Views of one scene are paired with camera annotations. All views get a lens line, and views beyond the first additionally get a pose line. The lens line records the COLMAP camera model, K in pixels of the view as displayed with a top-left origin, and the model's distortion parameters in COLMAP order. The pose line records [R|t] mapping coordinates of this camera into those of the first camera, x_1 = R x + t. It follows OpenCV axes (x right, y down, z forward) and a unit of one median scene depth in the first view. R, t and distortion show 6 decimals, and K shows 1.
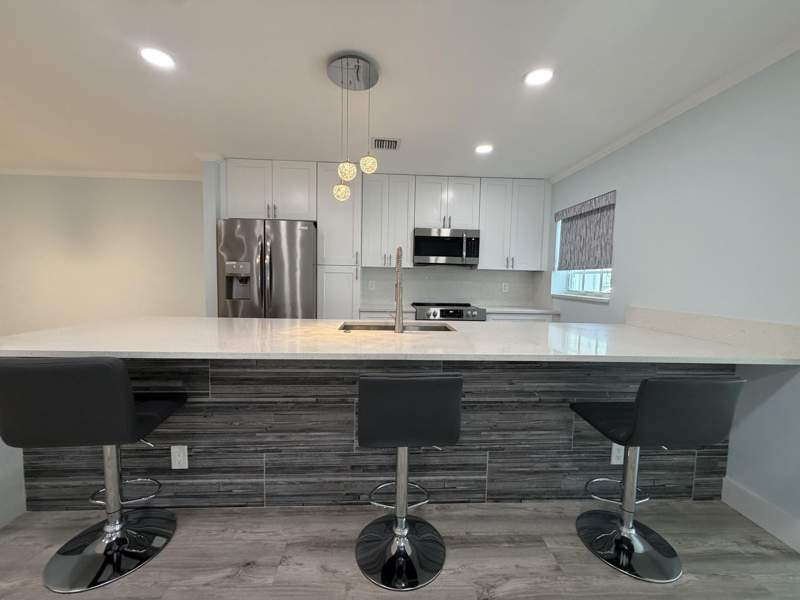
lens RADIAL K [[318.6, 0, 398.0], [0, 318.6, 298.9], [0, 0, 1]] dist [0.000391, 0.000033]
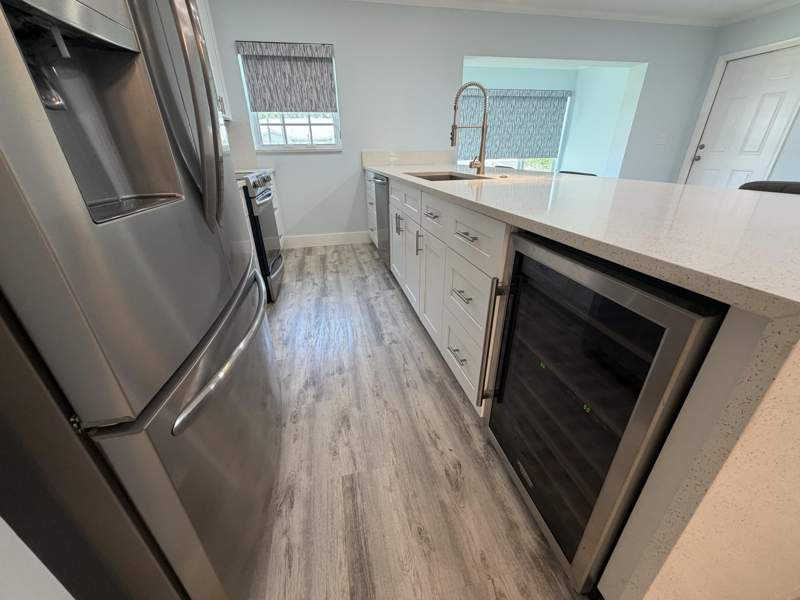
lens RADIAL K [[318.6, 0, 397.3], [0, 318.6, 299.7], [0, 0, 1]] dist [0.000391, 0.000033]
pose [[-0.173549, -0.437227, 0.882448, -0.627252], [0.078470, 0.887057, 0.454943, -0.019435], [-0.981694, 0.148201, -0.119639, 0.825528]]
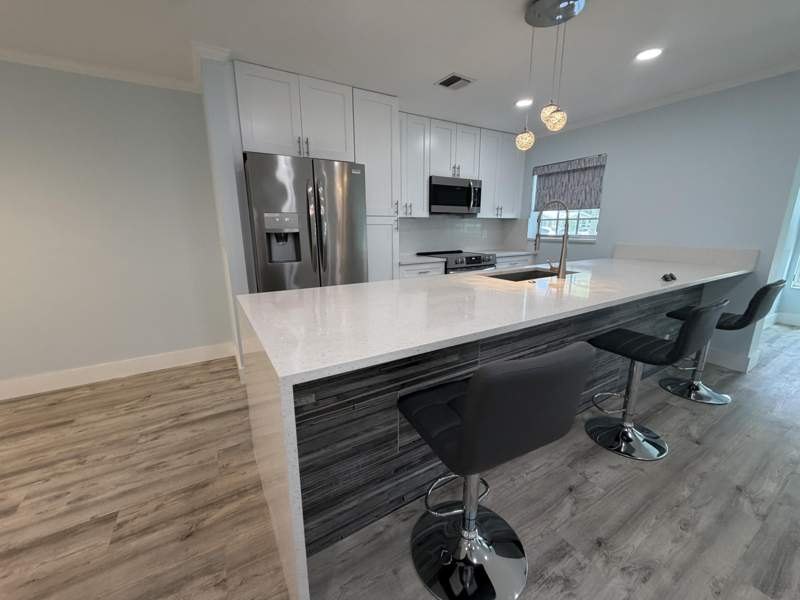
lens RADIAL K [[318.6, 0, 397.2], [0, 318.6, 299.6], [0, 0, 1]] dist [0.000391, 0.000033]
pose [[0.881631, -0.131255, 0.453320, -0.573894], [0.055641, 0.982756, 0.176337, -0.028427], [-0.468648, -0.130240, 0.873731, 0.151776]]
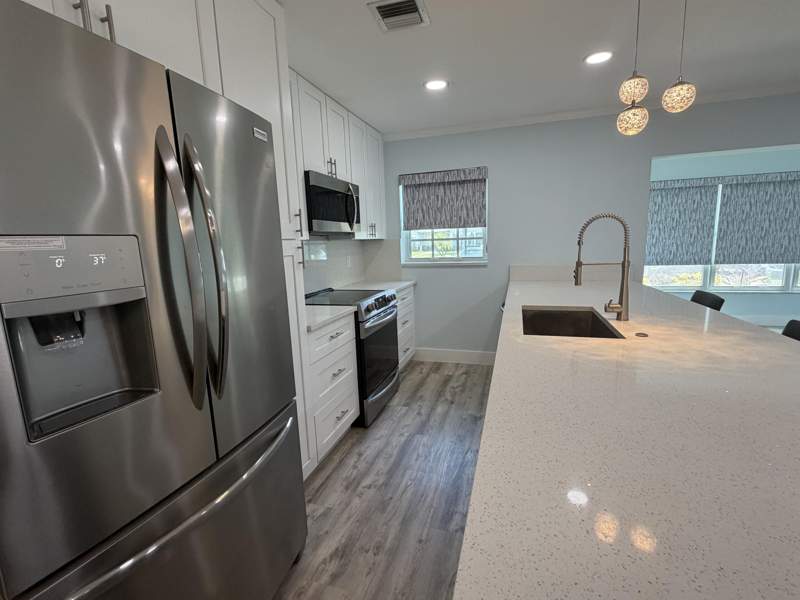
lens RADIAL K [[372.3, 0, 398.9], [0, 372.3, 301.0], [0, 0, 1]] dist [0.002326, 0.000096]
pose [[0.341687, -0.180943, 0.922231, -0.594306], [0.103968, 0.982545, 0.154257, -0.083408], [-0.934045, 0.043175, 0.354535, 0.663728]]
